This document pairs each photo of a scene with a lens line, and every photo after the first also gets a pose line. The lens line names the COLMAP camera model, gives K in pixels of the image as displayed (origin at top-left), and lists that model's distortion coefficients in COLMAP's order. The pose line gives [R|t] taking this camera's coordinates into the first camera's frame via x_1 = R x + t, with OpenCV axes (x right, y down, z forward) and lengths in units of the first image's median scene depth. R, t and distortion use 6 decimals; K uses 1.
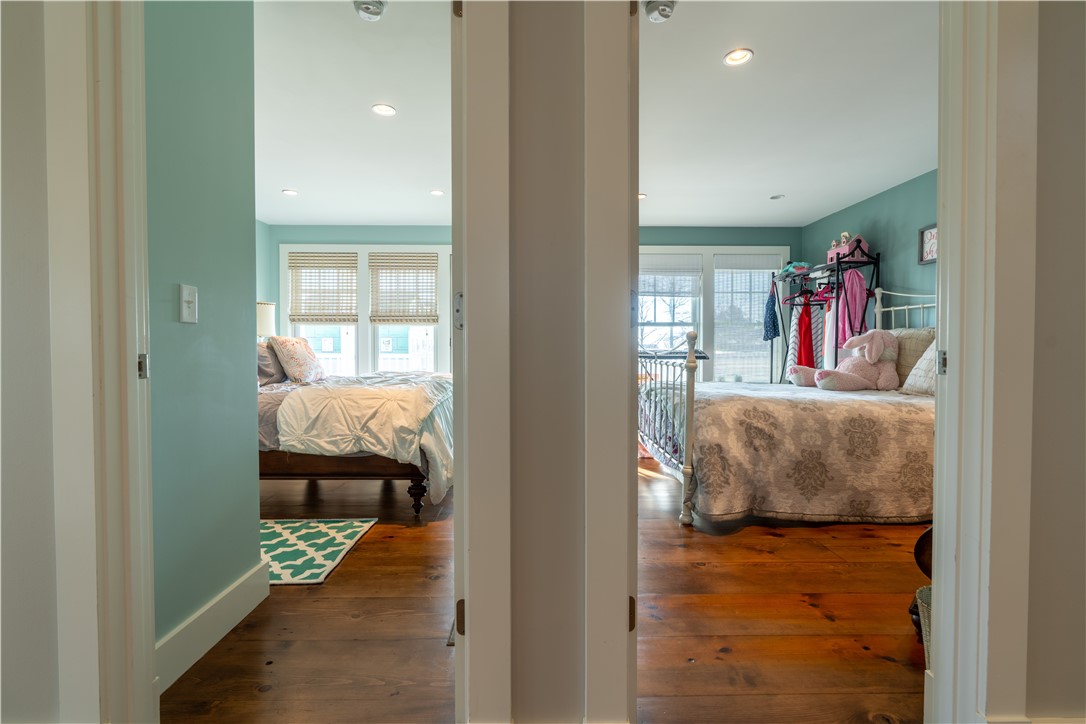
lens RADIAL K [[497.0, 0, 531.8], [0, 497.0, 360.6], [0, 0, 1]] dist [-0.041420, 0.000229]
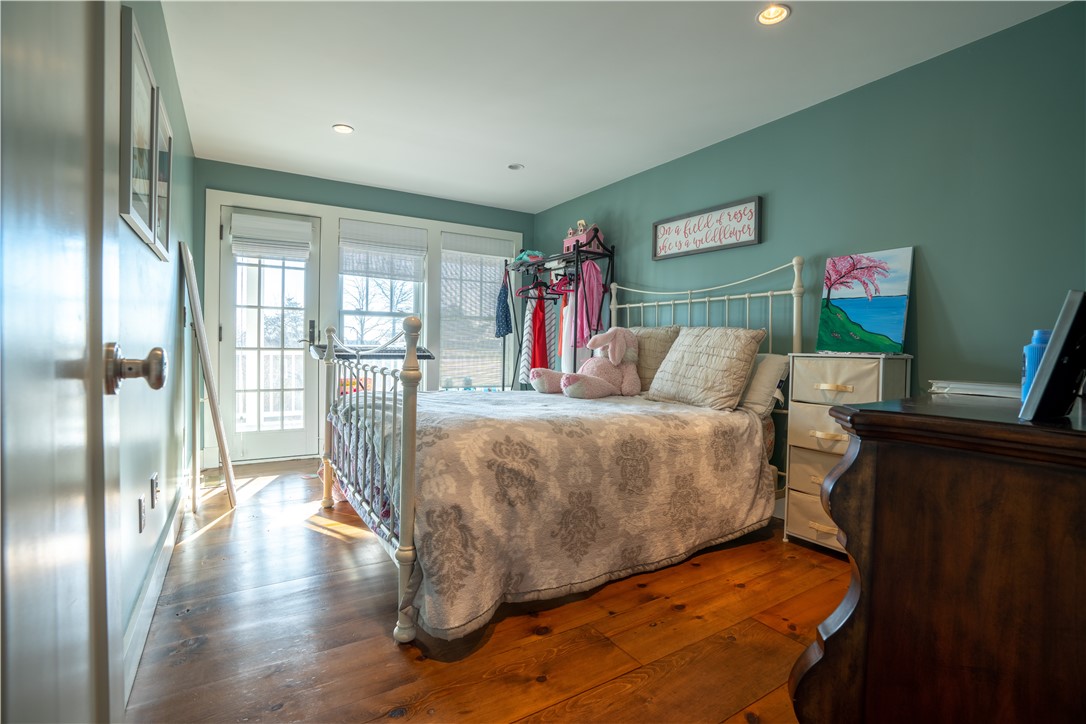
lens RADIAL K [[497.0, 0, 531.8], [0, 497.0, 360.6], [0, 0, 1]] dist [-0.041420, 0.000229]
pose [[0.855249, -0.000436, 0.518217, 0.118691], [-0.003191, 0.999976, 0.006109, -0.008903], [-0.518208, -0.006878, 0.855227, 0.358933]]
